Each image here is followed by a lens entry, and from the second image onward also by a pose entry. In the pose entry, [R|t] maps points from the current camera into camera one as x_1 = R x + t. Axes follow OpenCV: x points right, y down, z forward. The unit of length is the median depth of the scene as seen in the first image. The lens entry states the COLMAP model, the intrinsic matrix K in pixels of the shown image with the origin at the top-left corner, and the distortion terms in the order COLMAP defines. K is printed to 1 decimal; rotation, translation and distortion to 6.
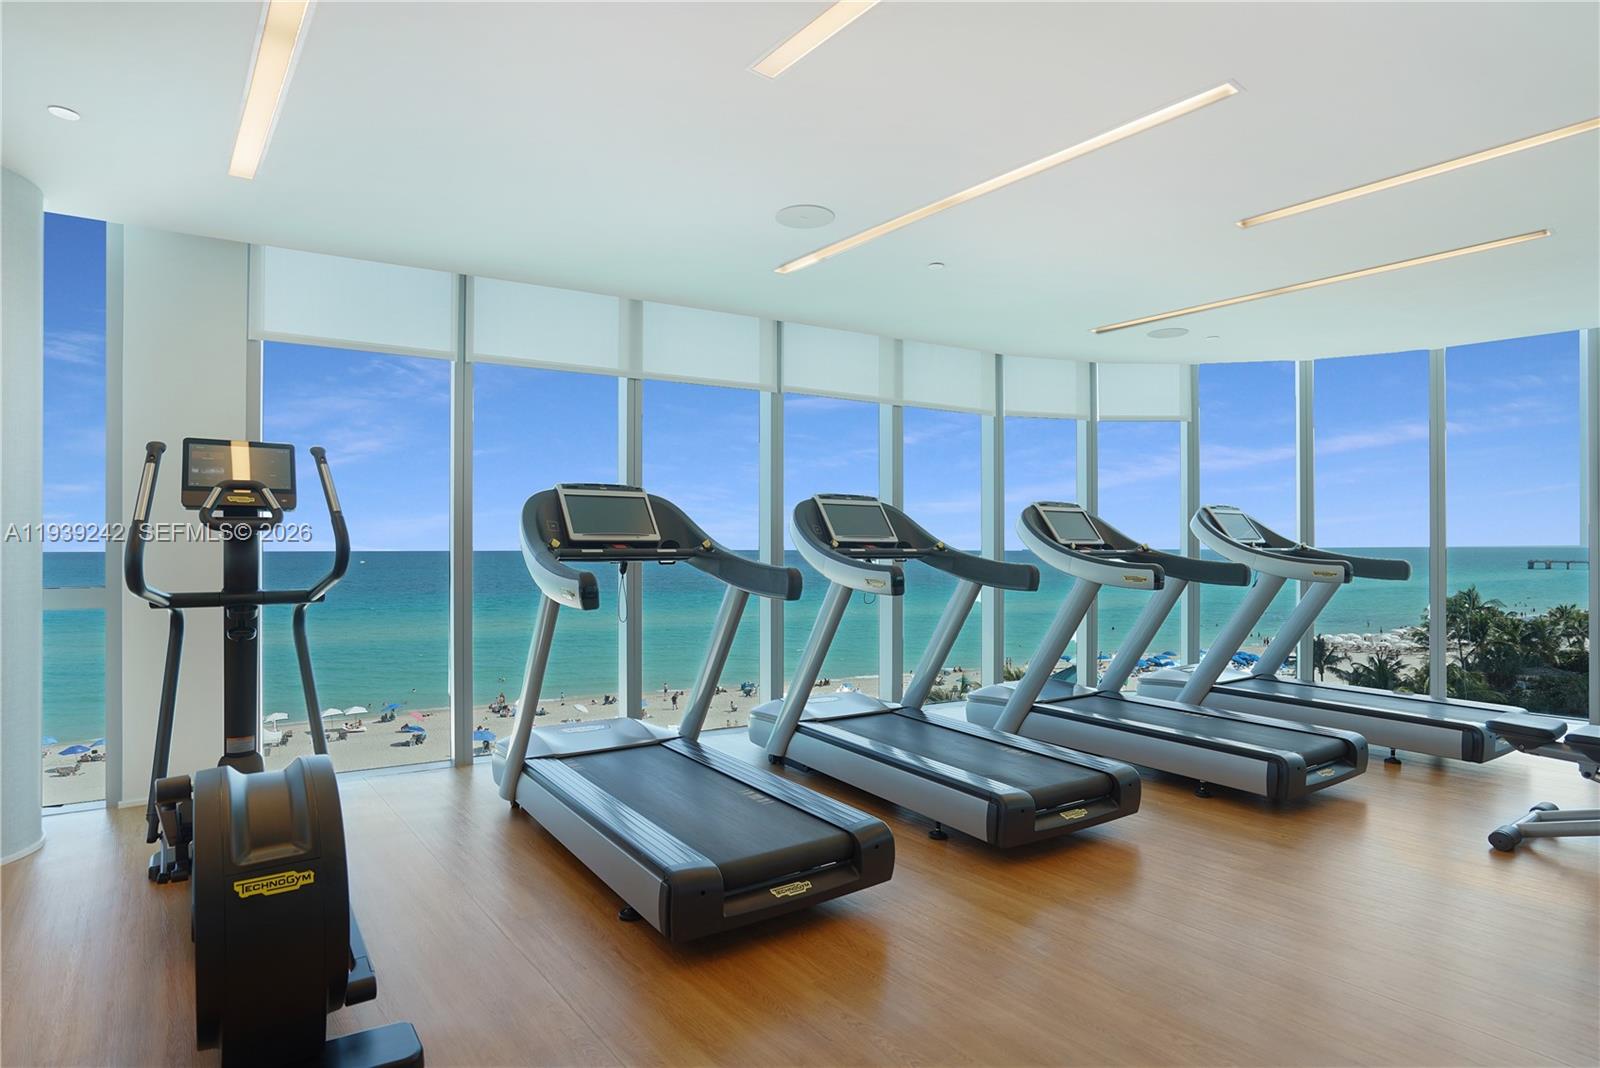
lens RADIAL K [[879.2, 0, 804.5], [0, 879.2, 537.0], [0, 0, 1]] dist [0.007746, 0.000497]
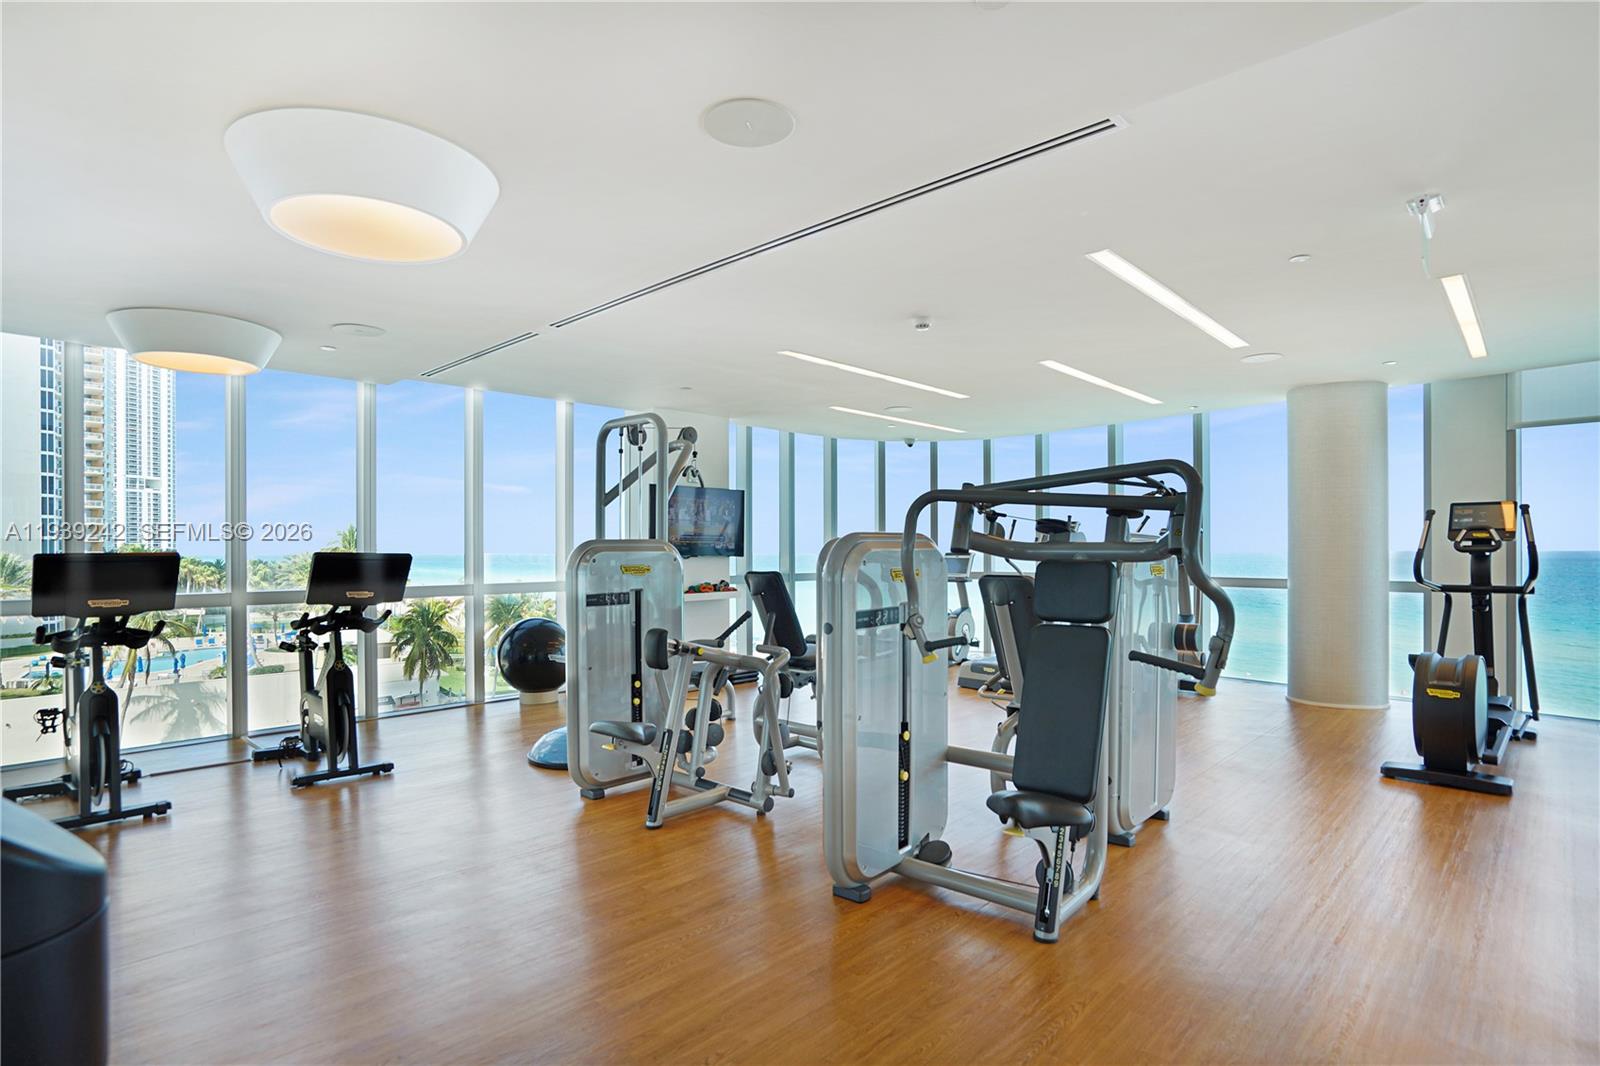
lens RADIAL K [[801.8, 0, 800.2], [0, 801.8, 542.0], [0, 0, 1]] dist [0.003398, 0.000359]
pose [[0.181071, -0.011167, -0.983407, 0.759564], [0.005542, 0.999931, -0.010334, -0.018960], [0.983454, -0.003579, 0.181120, -0.707576]]
